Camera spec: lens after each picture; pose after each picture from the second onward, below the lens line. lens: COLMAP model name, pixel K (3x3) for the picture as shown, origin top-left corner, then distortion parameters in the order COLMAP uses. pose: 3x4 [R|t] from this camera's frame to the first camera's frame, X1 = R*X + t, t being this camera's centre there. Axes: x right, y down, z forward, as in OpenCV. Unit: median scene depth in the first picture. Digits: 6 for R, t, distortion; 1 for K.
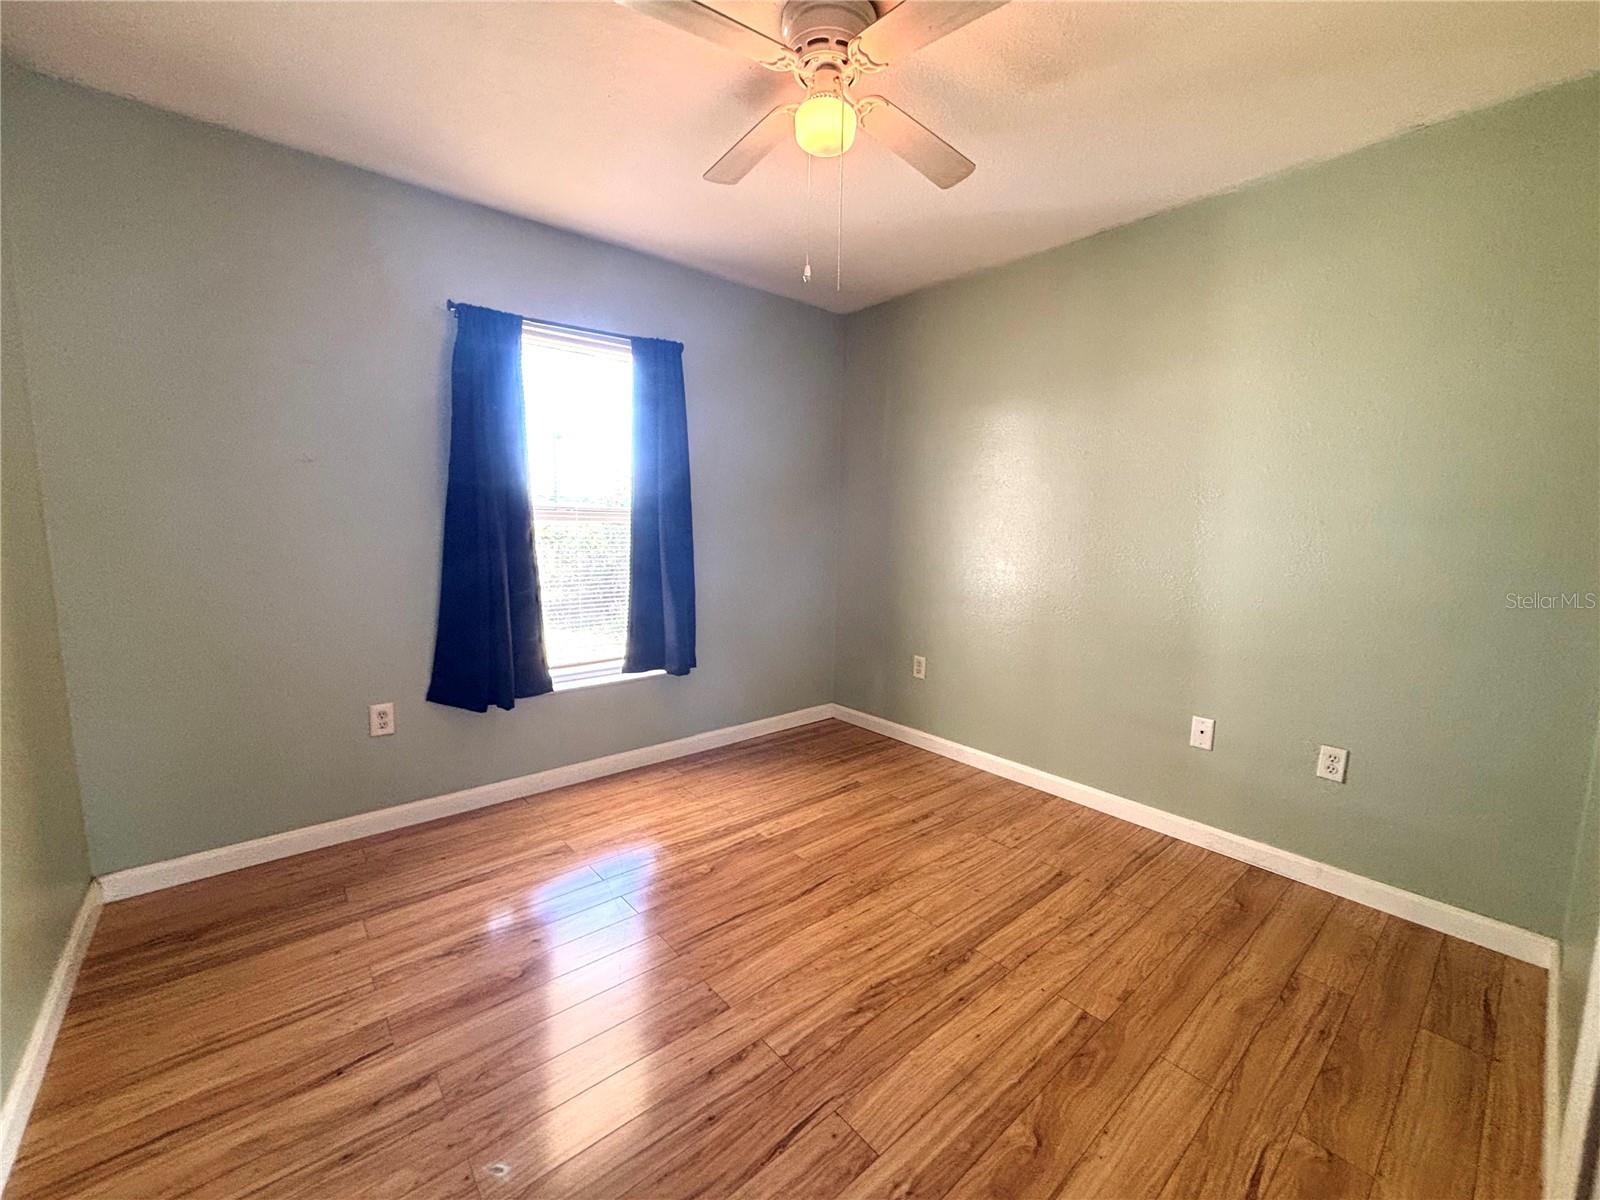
lens RADIAL K [[645.1, 0, 794.5], [0, 645.1, 595.2], [0, 0, 1]] dist [0.002212, -0.001532]
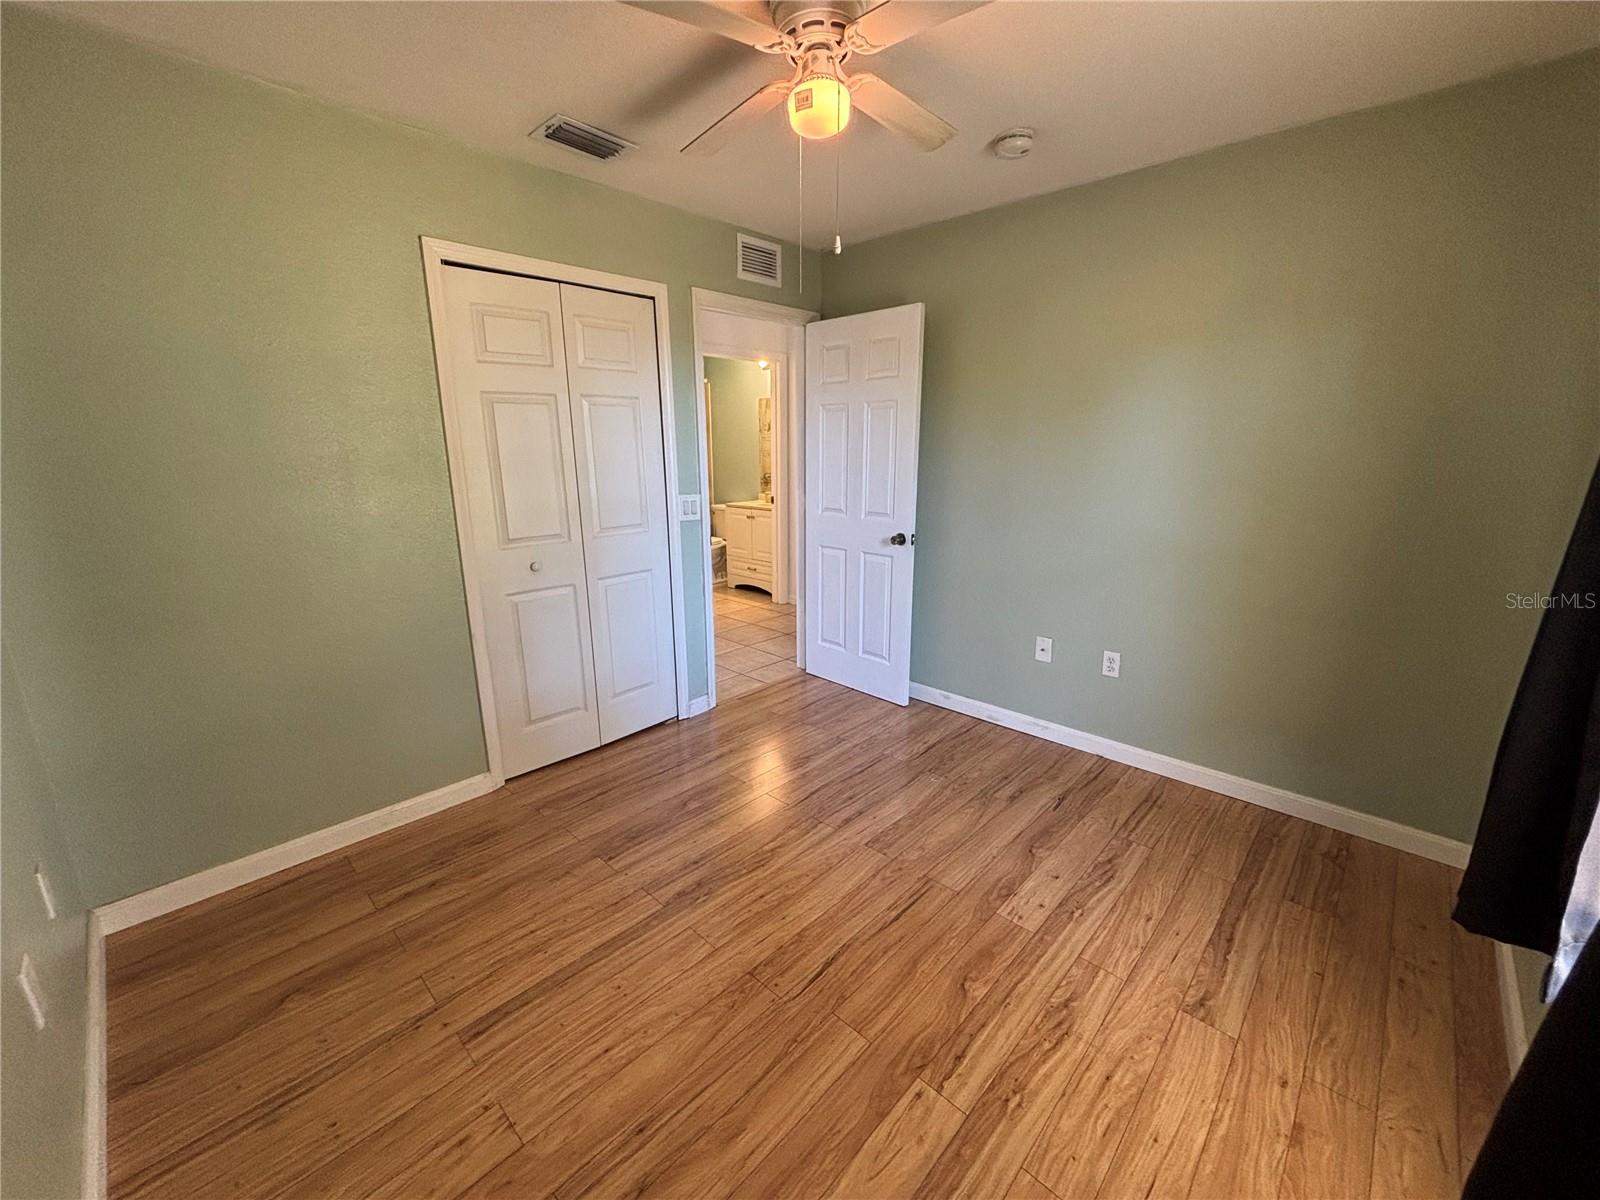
lens RADIAL K [[645.1, 0, 797.4], [0, 645.1, 601.4], [0, 0, 1]] dist [0.002212, -0.001532]
pose [[-0.993951, 0.012472, -0.109114, 0.163656], [-0.026607, 0.936586, 0.349426, -0.294091], [0.106553, 0.350215, -0.930589, 1.782598]]
